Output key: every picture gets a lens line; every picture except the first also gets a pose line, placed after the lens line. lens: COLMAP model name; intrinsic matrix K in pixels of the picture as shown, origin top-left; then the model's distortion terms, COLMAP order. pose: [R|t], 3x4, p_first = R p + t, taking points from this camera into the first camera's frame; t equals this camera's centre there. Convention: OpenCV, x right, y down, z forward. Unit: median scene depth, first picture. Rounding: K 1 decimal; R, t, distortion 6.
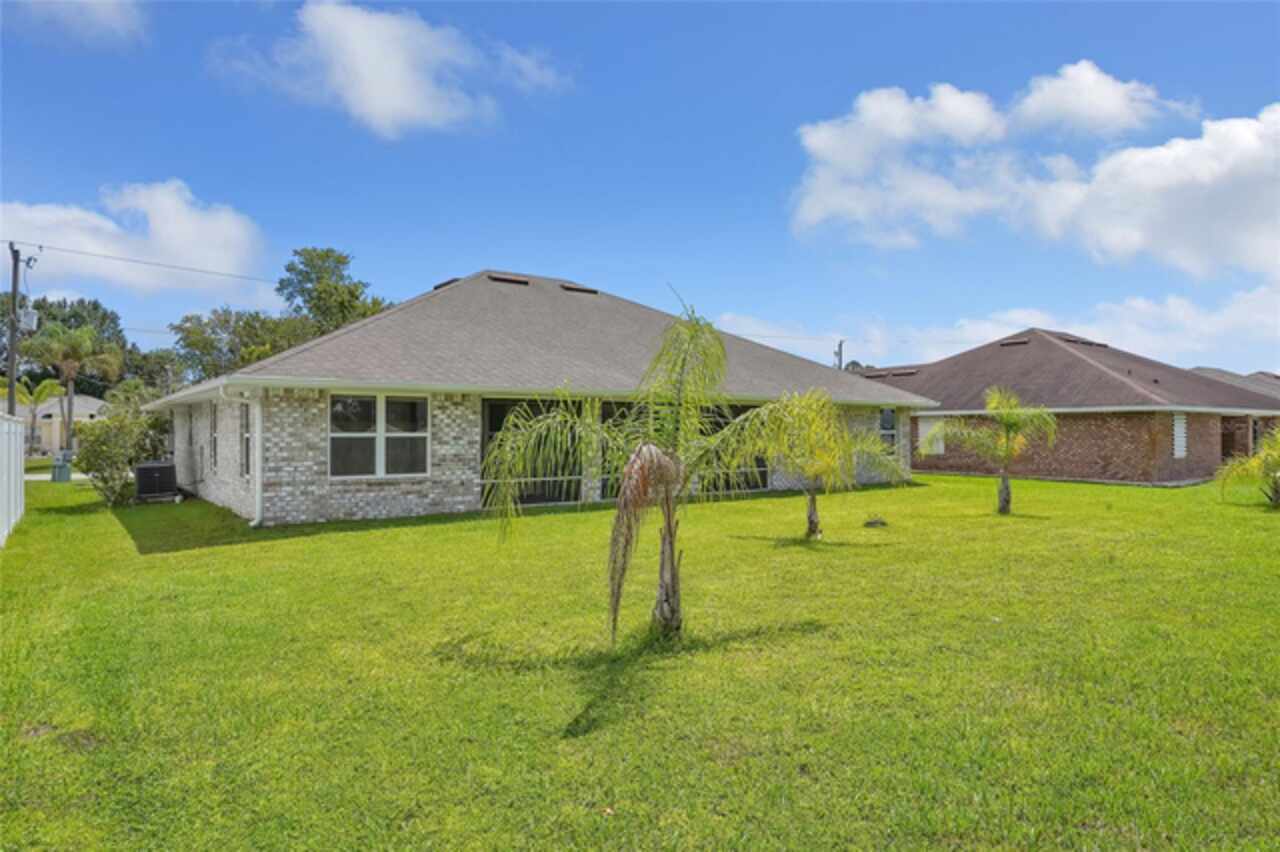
lens RADIAL K [[753.3, 0, 640.0], [0, 753.3, 426.0], [0, 0, 1]] dist [-0.000435, 0.000079]
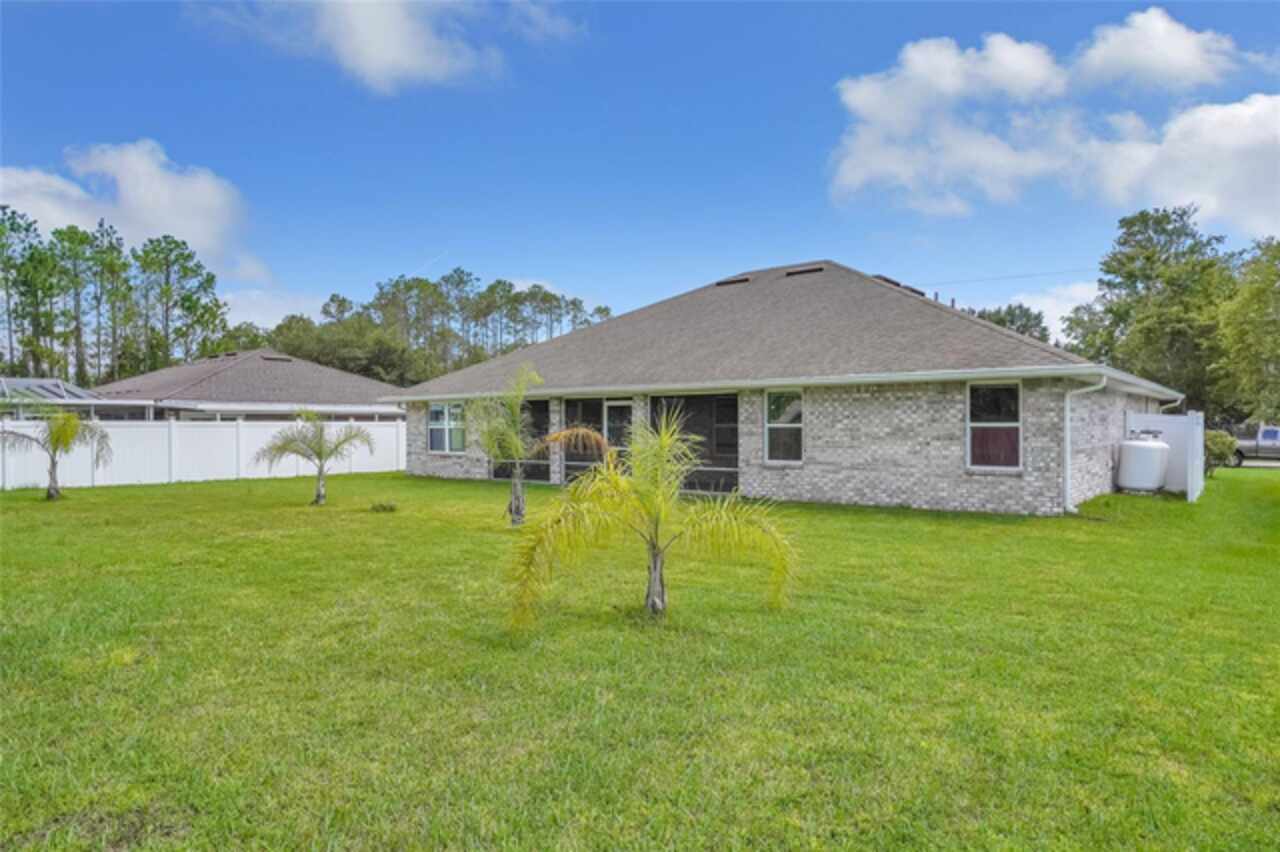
lens RADIAL K [[753.3, 0, 640.0], [0, 753.3, 426.0], [0, 0, 1]] dist [-0.000435, 0.000079]
pose [[0.242795, 0.003524, -0.970071, 1.355310], [0.013166, 0.999889, 0.006927, 0.002845], [0.969988, -0.014454, 0.242721, 0.999510]]
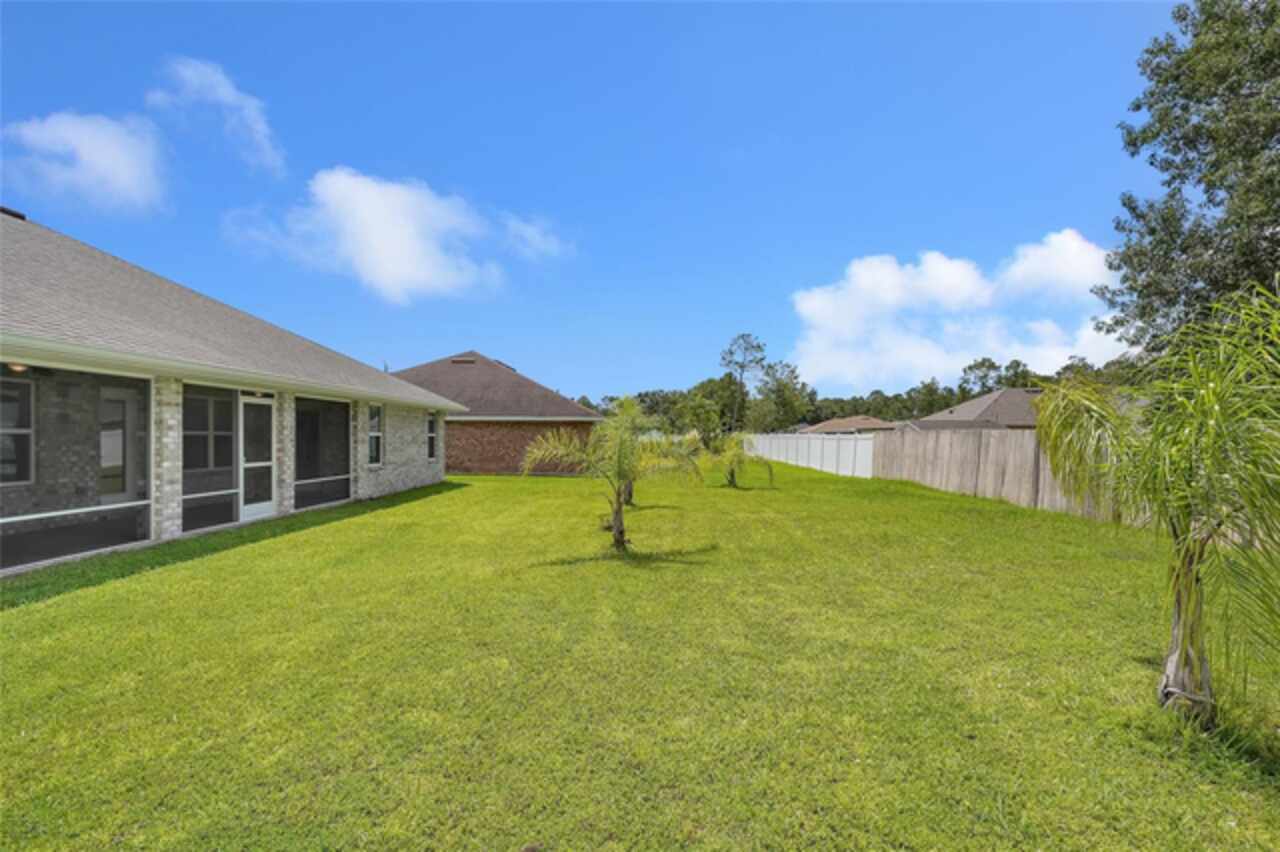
lens RADIAL K [[628.4, 0, 640.9], [0, 628.4, 429.7], [0, 0, 1]] dist [0.001483, 0.000562]
pose [[0.610921, 0.018362, 0.791479, -0.289191], [-0.017194, 0.999803, -0.009923, 0.007684], [-0.791505, -0.007547, 0.611116, 0.421737]]
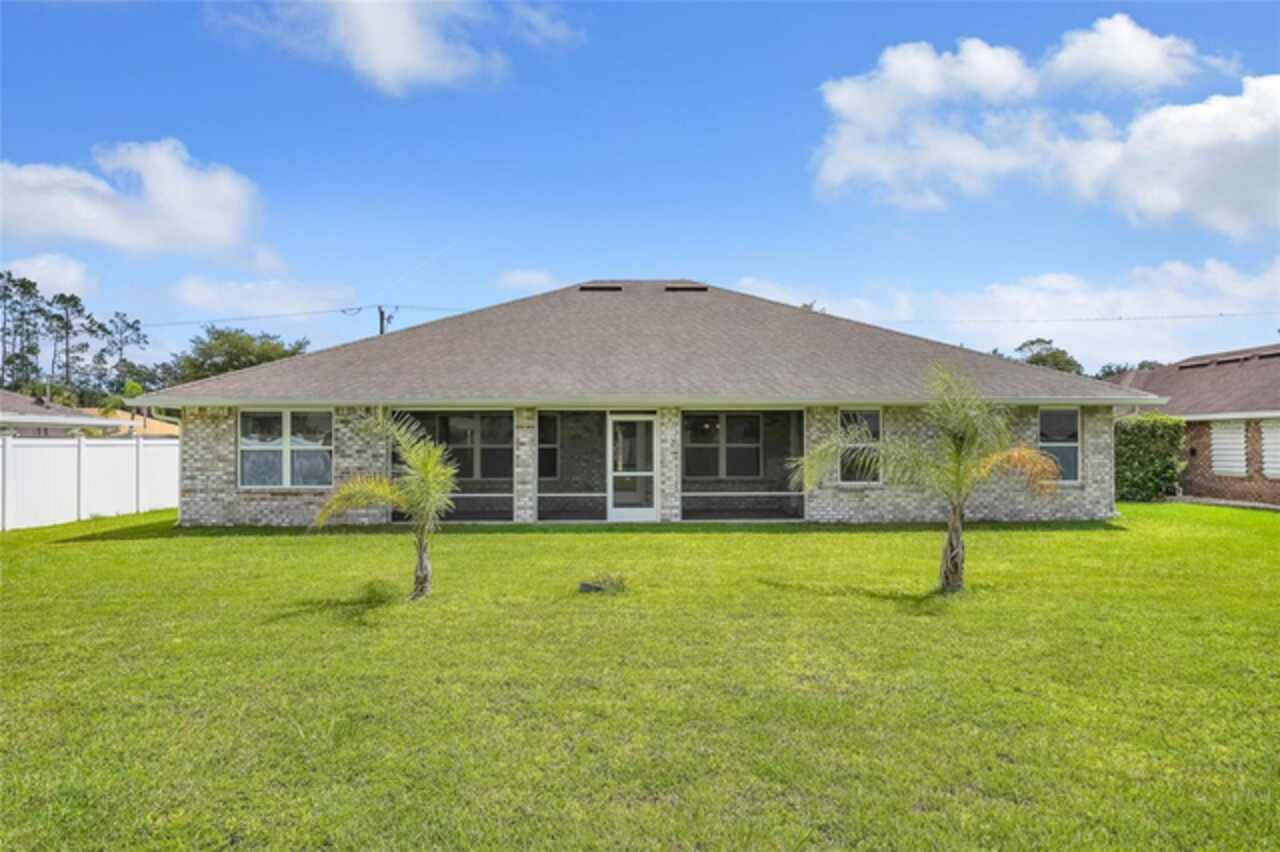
lens RADIAL K [[705.0, 0, 640.0], [0, 705.0, 426.0], [0, 0, 1]] dist [-0.002289, -0.000247]
pose [[0.817294, -0.013727, -0.576057, 0.637887], [0.005792, 0.999861, -0.015610, -0.001001], [0.576191, 0.009421, 0.817261, 0.464964]]
